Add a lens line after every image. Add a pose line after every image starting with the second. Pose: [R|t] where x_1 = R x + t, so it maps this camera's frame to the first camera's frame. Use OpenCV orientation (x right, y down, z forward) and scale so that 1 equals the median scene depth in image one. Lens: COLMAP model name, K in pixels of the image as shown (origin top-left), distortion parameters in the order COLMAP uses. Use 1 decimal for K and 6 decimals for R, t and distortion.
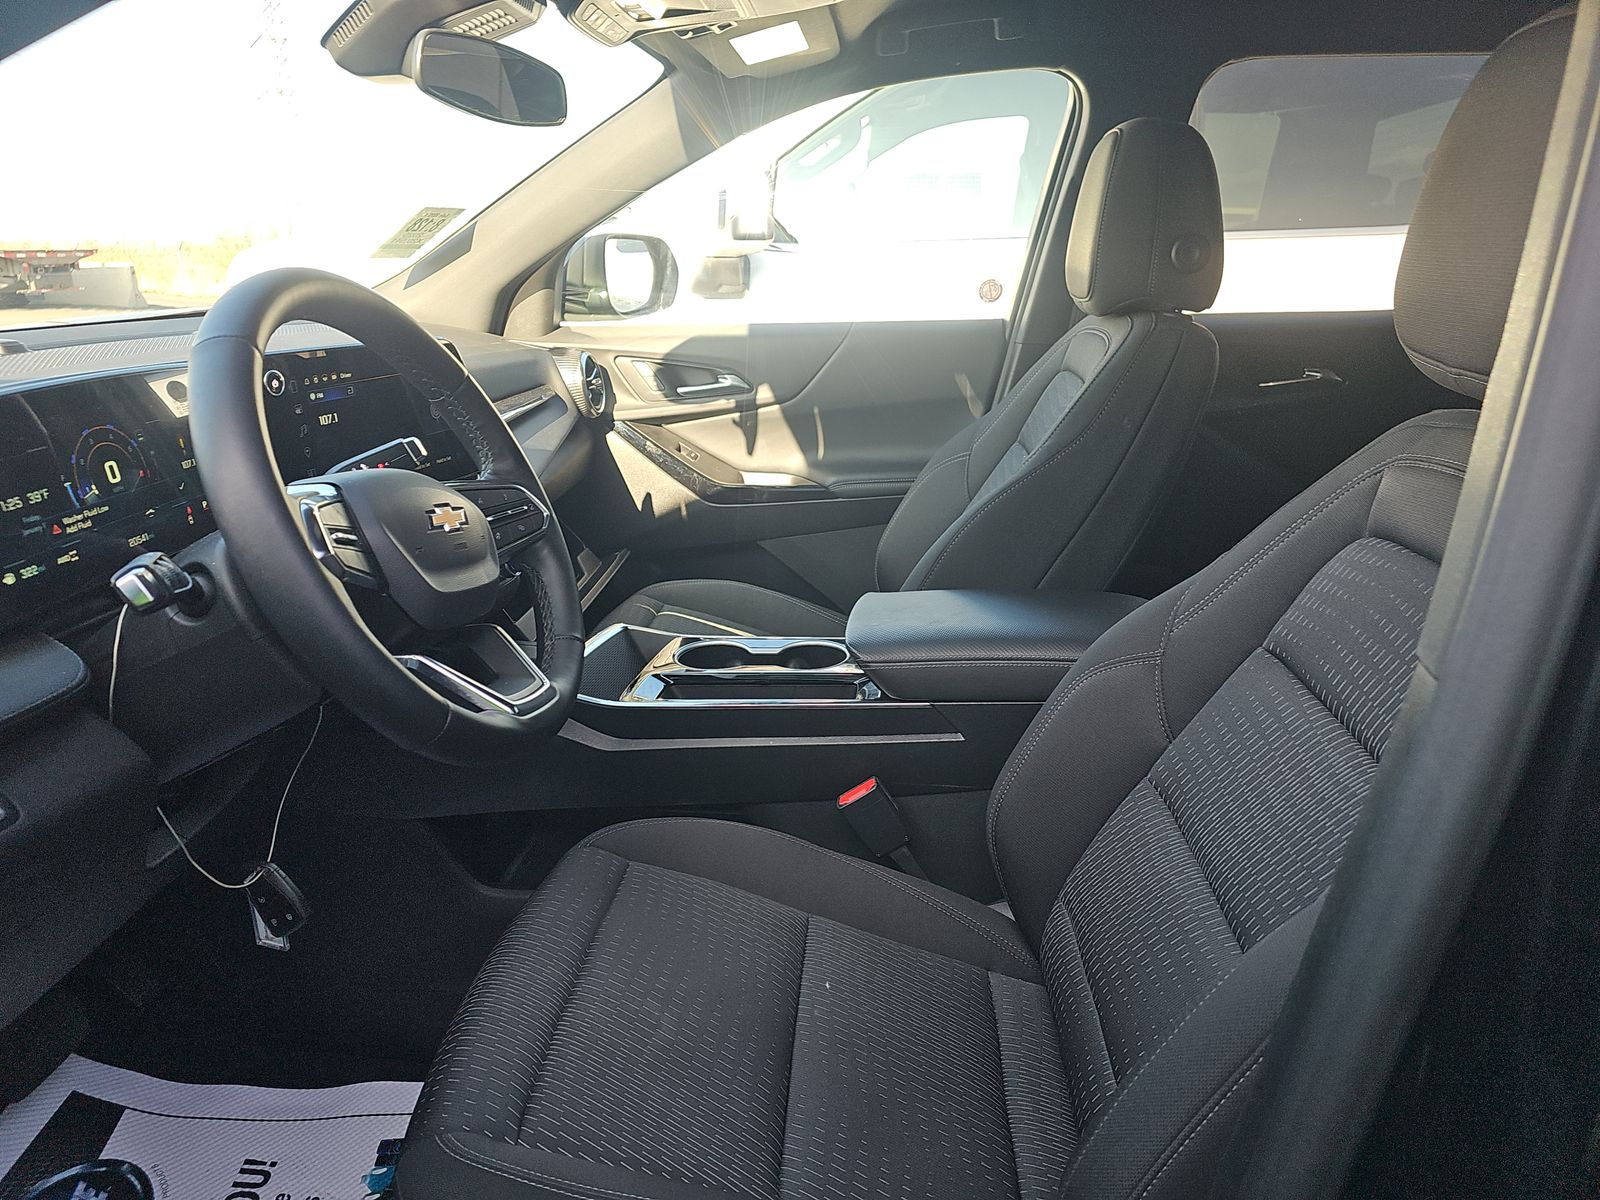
lens RADIAL K [[1040.0, 0, 790.5], [0, 1040.0, 608.8], [0, 0, 1]] dist [0.049603, -0.031945]
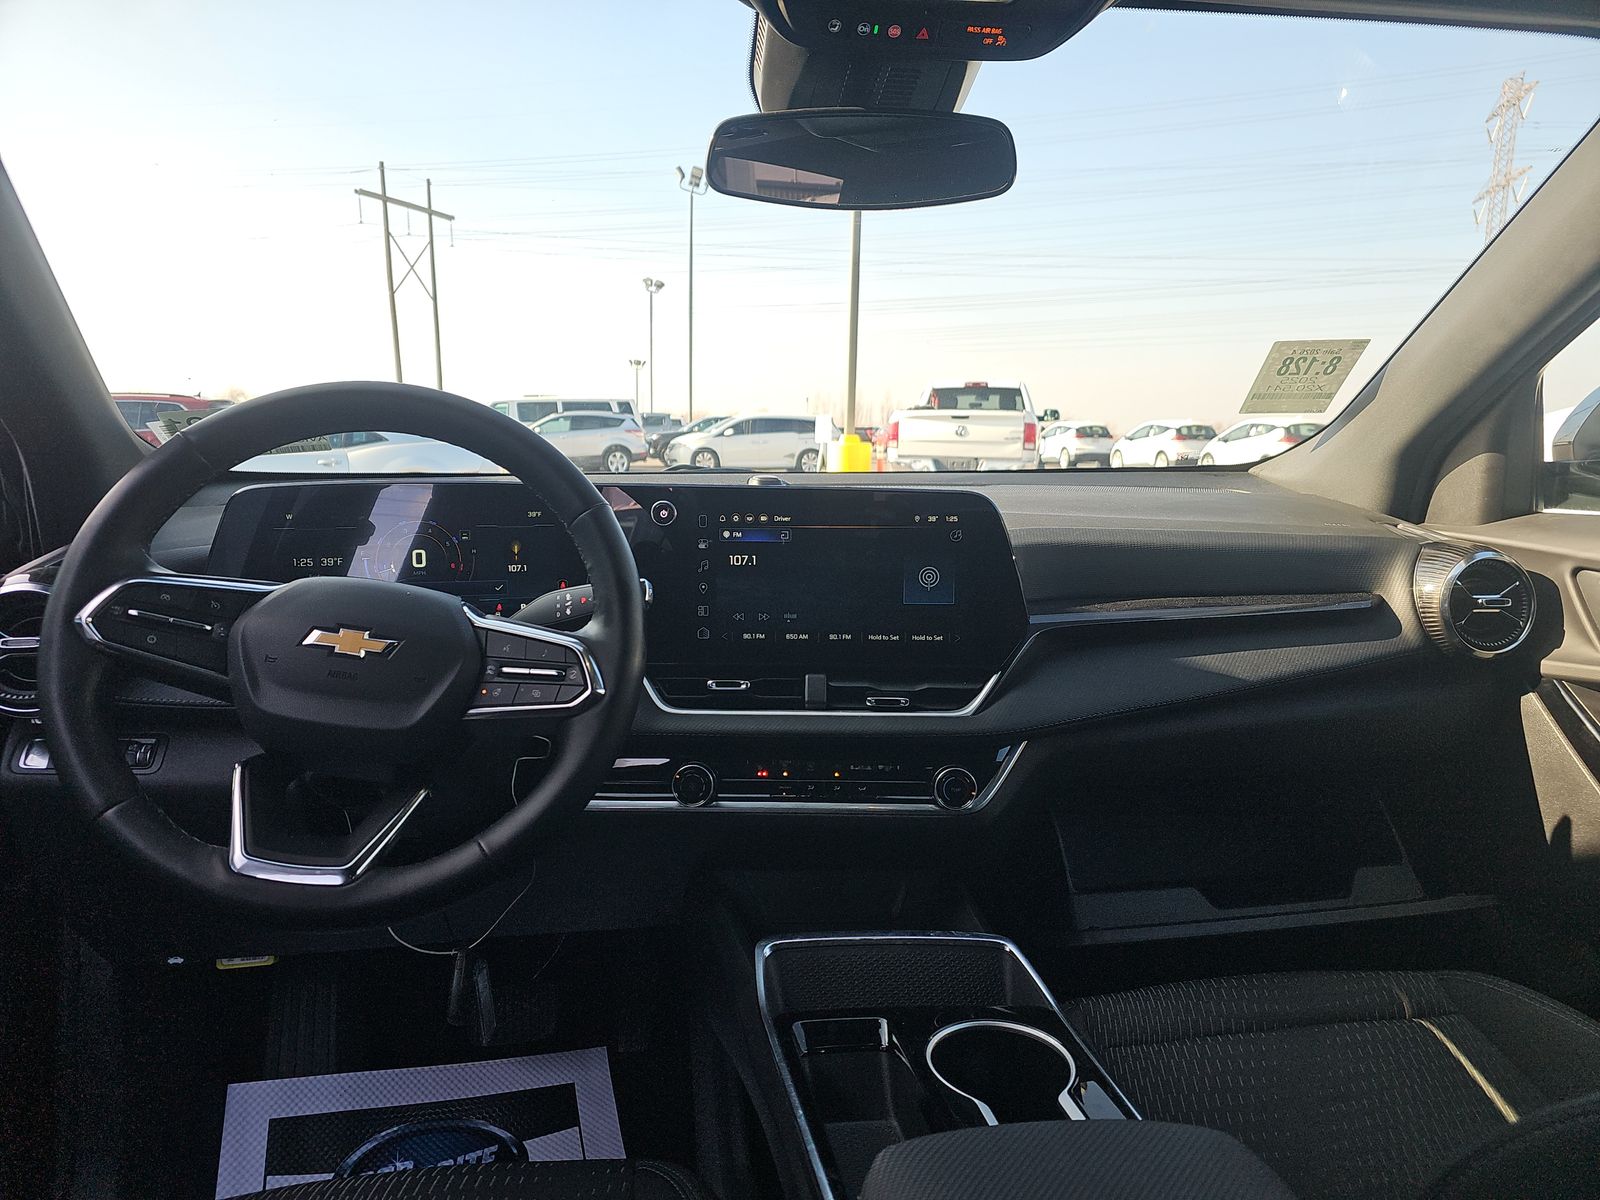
lens RADIAL K [[1040.0, 0, 806.3], [0, 1040.0, 611.0], [0, 0, 1]] dist [0.049603, -0.031945]
pose [[0.257790, 0.148110, -0.954781, 0.281111], [-0.315505, 0.946916, 0.061704, -0.128829], [0.913237, 0.285331, 0.290835, 0.482158]]
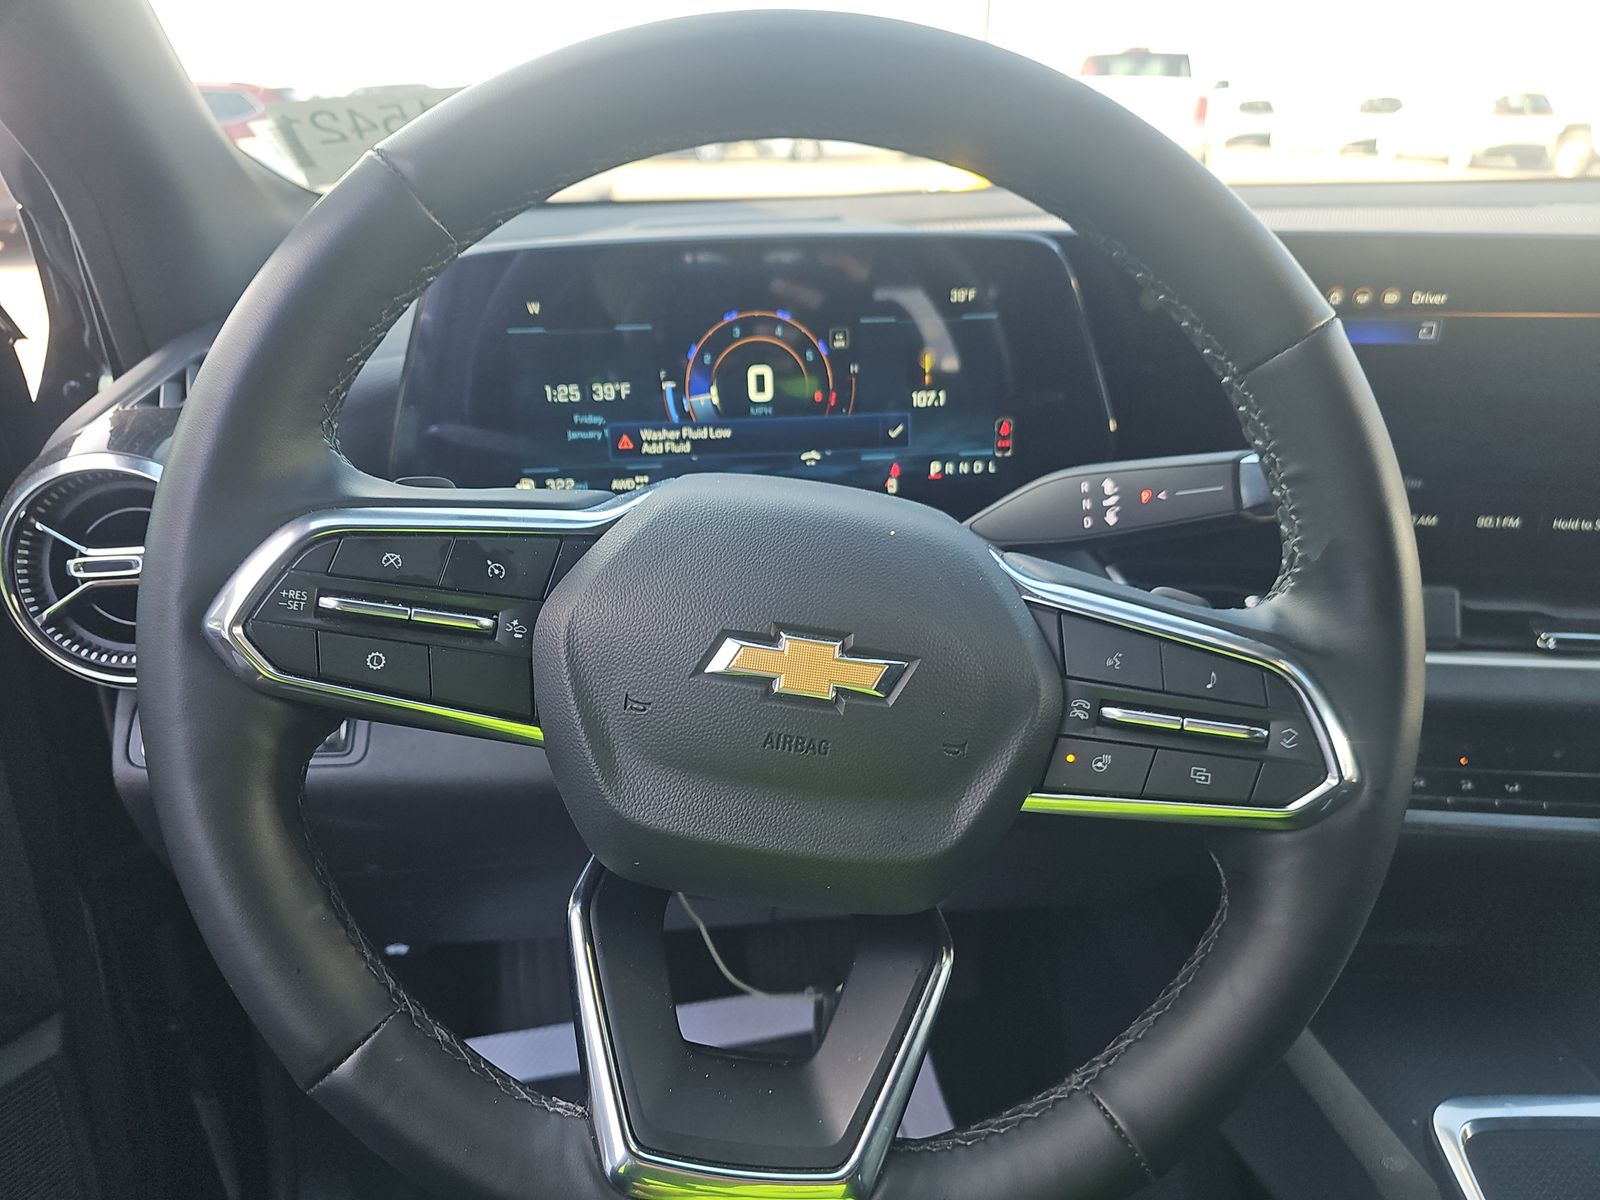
lens RADIAL K [[1040.0, 0, 799.6], [0, 1040.0, 614.1], [0, 0, 1]] dist [0.049603, -0.031945]
pose [[0.180530, 0.407184, -0.895327, 0.005046], [-0.311570, 0.887079, 0.340609, -0.104605], [0.932916, 0.217467, 0.287011, 0.389421]]
